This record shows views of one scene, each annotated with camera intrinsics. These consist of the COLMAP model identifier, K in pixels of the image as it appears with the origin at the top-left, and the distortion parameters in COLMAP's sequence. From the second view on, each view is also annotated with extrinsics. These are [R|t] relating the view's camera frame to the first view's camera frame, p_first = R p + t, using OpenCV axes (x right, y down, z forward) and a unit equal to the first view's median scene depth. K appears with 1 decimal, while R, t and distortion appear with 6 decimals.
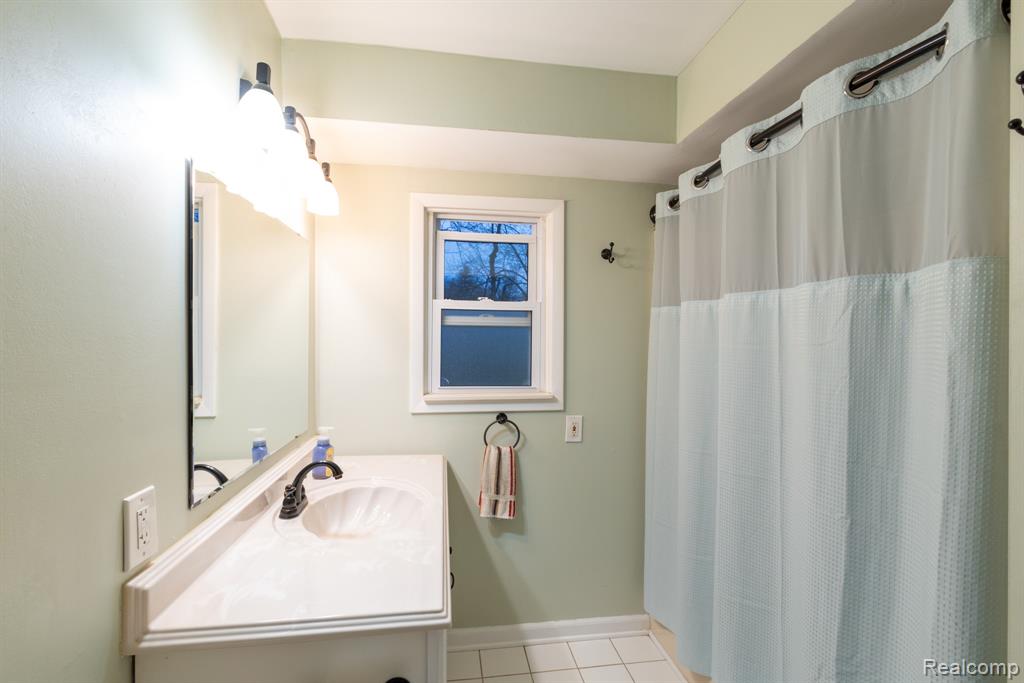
lens RADIAL K [[475.8, 0, 509.5], [0, 475.8, 346.1], [0, 0, 1]] dist [-0.001018, 0.003835]
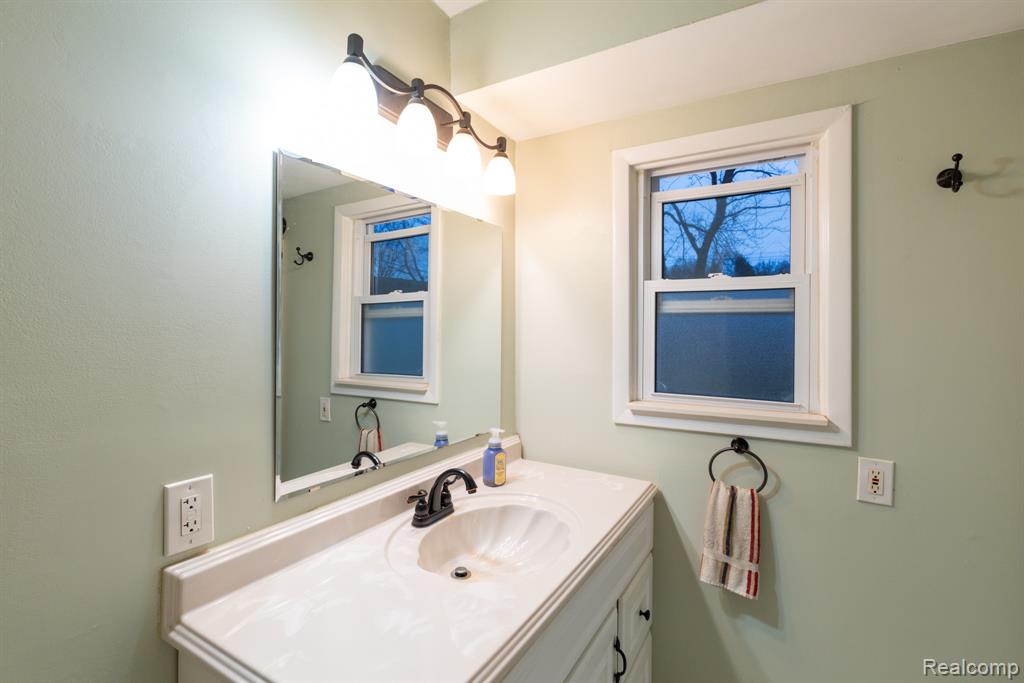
lens RADIAL K [[475.8, 0, 510.5], [0, 475.8, 331.7], [0, 0, 1]] dist [-0.001018, 0.003835]
pose [[0.777907, -0.001886, -0.628376, 0.163021], [-0.008716, 0.999867, -0.013792, -0.001290], [0.628319, 0.016206, 0.777787, 0.256803]]
